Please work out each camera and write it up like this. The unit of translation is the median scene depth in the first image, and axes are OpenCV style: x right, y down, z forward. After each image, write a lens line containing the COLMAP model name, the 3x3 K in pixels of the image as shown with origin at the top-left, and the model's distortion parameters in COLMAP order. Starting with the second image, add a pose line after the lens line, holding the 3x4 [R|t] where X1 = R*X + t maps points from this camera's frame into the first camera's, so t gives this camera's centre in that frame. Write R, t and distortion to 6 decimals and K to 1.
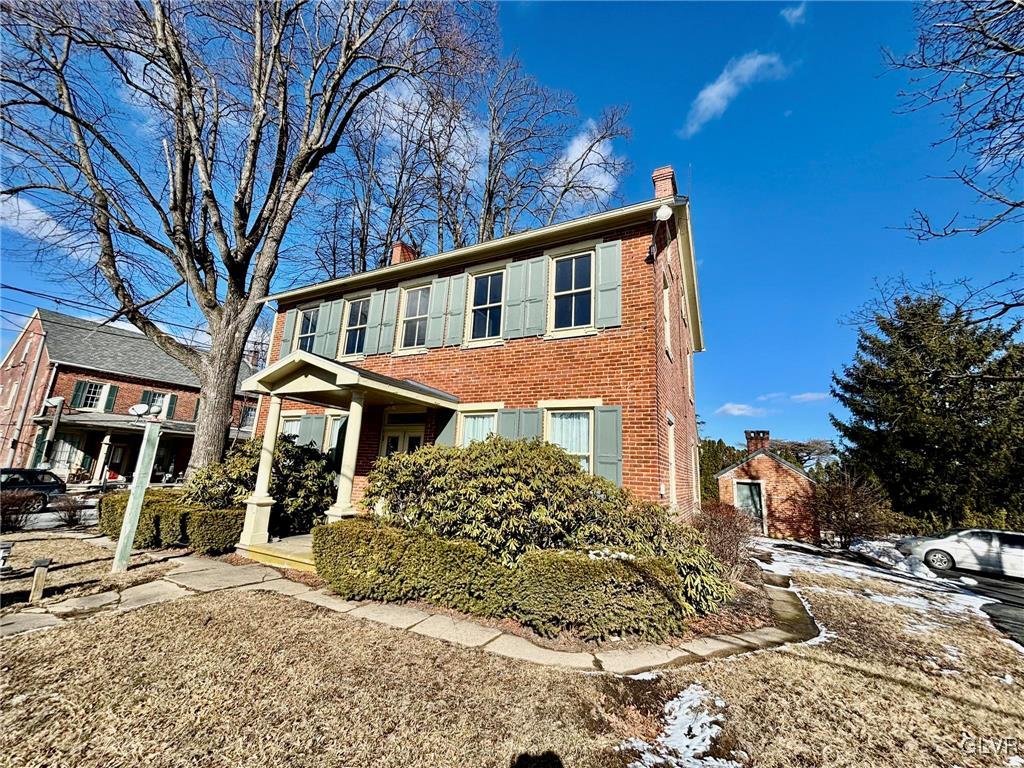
lens RADIAL K [[409.8, 0, 508.7], [0, 409.8, 380.9], [0, 0, 1]] dist [0.002728, 0.000043]
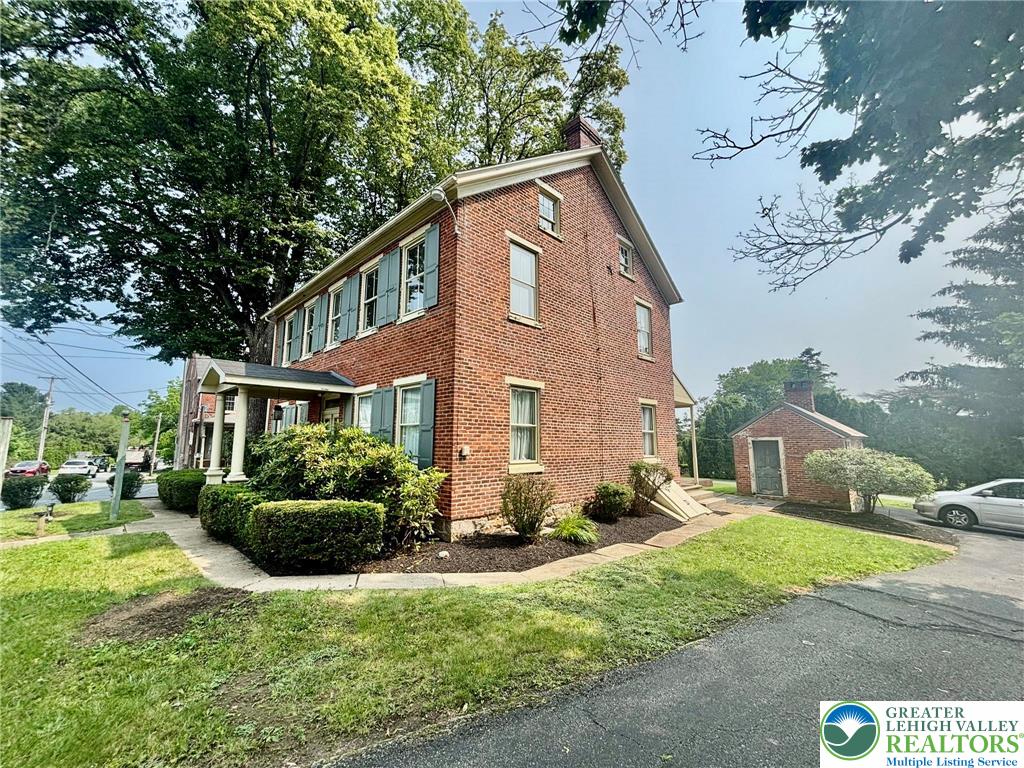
lens RADIAL K [[410.1, 0, 510.5], [0, 410.1, 385.1], [0, 0, 1]] dist [0.000015, 0.000496]
pose [[0.955670, -0.090007, -0.280345, 0.614064], [0.109841, 0.992380, 0.055828, 0.030431], [0.273184, -0.084146, 0.958274, -0.000543]]
